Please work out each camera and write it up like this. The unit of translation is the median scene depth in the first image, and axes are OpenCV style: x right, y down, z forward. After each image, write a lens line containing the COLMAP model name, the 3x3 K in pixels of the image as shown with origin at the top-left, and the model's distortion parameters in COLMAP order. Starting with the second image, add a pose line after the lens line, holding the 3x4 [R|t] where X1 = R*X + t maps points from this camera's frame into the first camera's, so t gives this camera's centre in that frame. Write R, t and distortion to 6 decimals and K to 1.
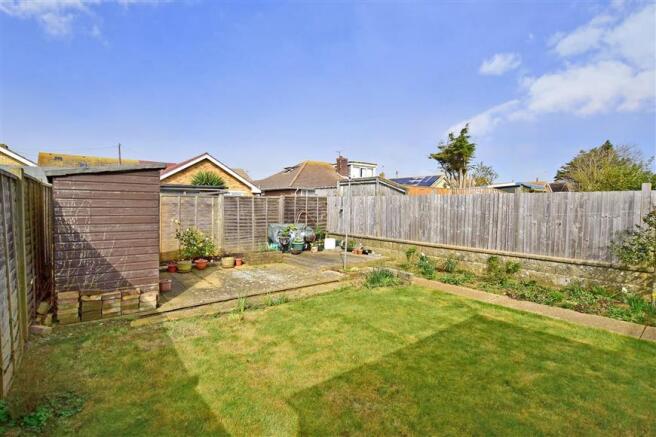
lens RADIAL K [[319.9, 0, 328.0], [0, 319.9, 218.5], [0, 0, 1]] dist [-0.000470, -0.000032]
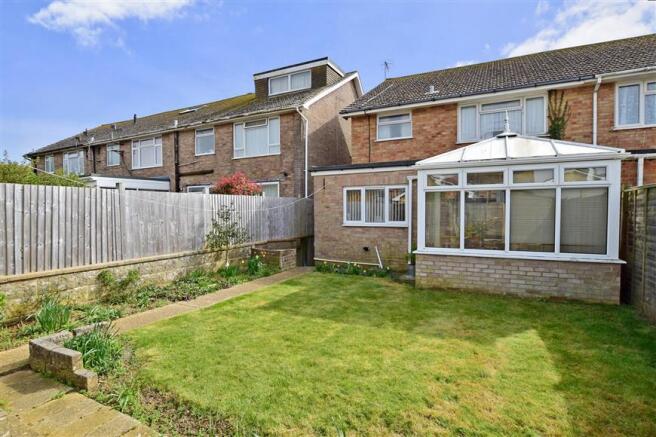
lens RADIAL K [[340.9, 0, 328.7], [0, 340.9, 209.7], [0, 0, 1]] dist [-0.029317, 0.000597]
pose [[-0.413440, -0.001753, 0.910530, -0.511575], [0.043967, 0.998793, 0.021887, -0.026068], [-0.909469, 0.049083, -0.412864, 0.993319]]
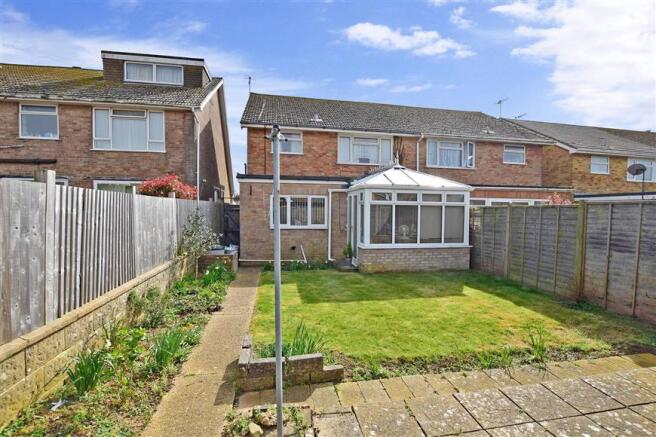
lens RADIAL K [[323.6, 0, 328.6], [0, 323.6, 208.7], [0, 0, 1]] dist [-0.038613, 0.000435]
pose [[-0.889968, -0.015918, 0.455746, -0.133262], [0.003024, 0.999163, 0.040802, -0.087052], [-0.456014, 0.037691, -0.889174, 1.645852]]
